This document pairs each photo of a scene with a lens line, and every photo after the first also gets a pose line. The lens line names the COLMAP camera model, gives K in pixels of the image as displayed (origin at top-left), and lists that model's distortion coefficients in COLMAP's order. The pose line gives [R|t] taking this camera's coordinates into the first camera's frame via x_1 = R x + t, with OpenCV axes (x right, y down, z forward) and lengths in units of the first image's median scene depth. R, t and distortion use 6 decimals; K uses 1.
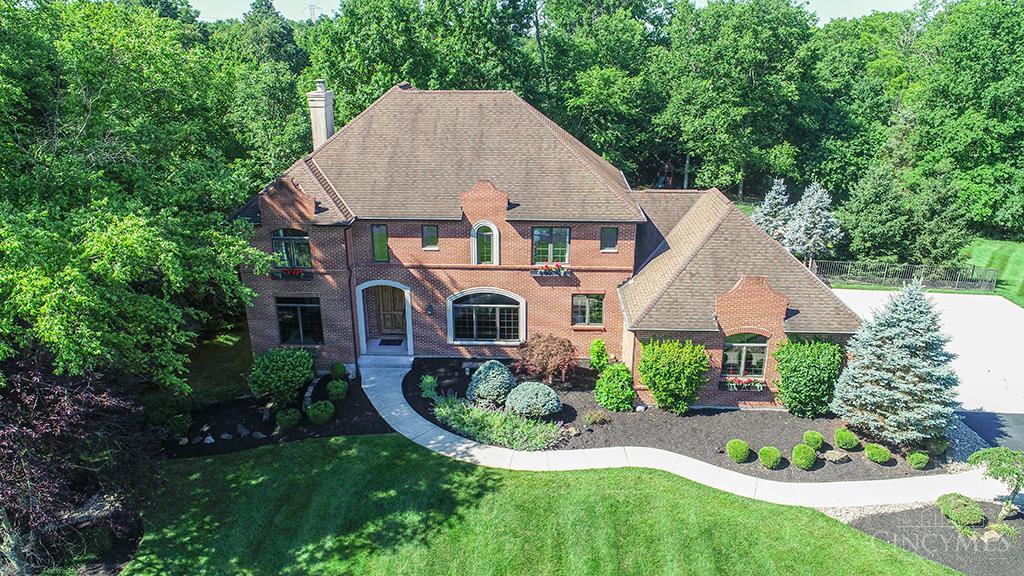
lens RADIAL K [[698.6, 0, 512.0], [0, 698.6, 288.0], [0, 0, 1]] dist [-0.005070, 0.000455]
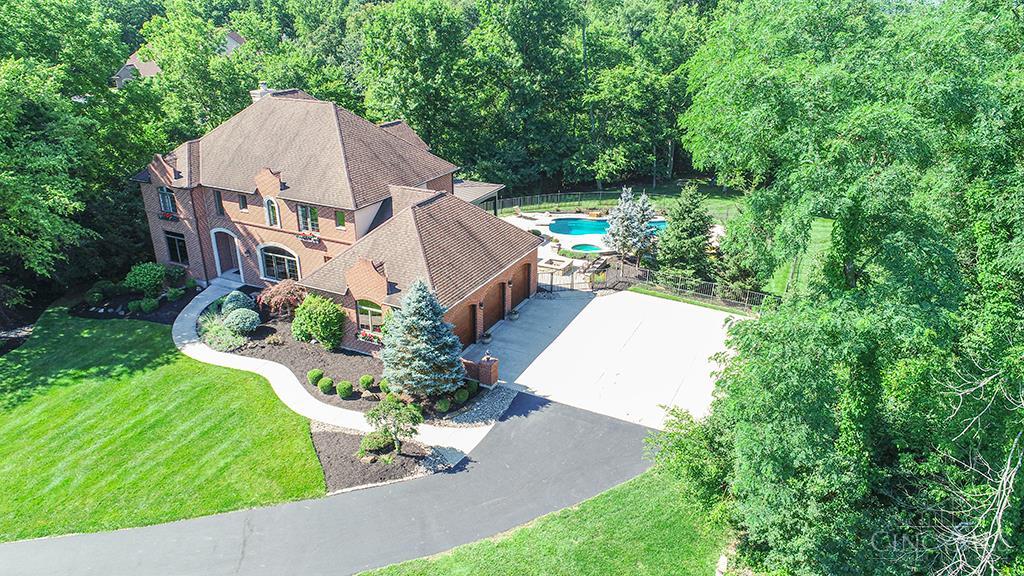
lens RADIAL K [[681.8, 0, 512.0], [0, 681.8, 288.0], [0, 0, 1]] dist [-0.005202, -0.000911]
pose [[0.918669, 0.161199, -0.360642, 0.931645], [-0.139792, 0.986537, 0.084868, -0.096510], [0.369467, -0.027550, 0.928835, -0.113123]]
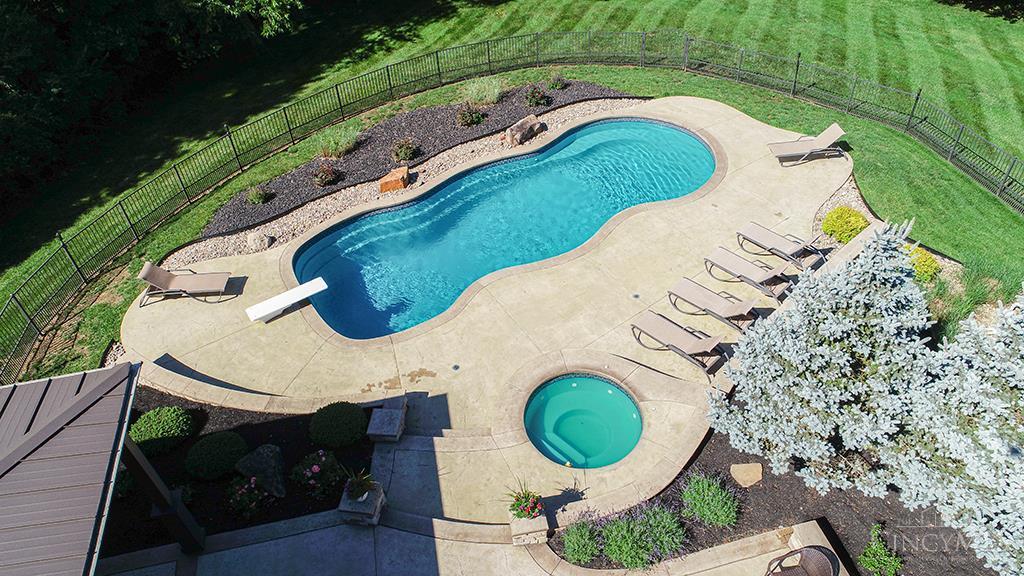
lens RADIAL K [[698.6, 0, 512.0], [0, 698.6, 288.0], [0, 0, 1]] dist [-0.005070, 0.000455]
pose [[0.964429, -0.207313, 0.164007, 0.349356], [0.124854, 0.904111, 0.408650, -0.354639], [-0.232999, -0.373637, 0.897835, 1.221671]]
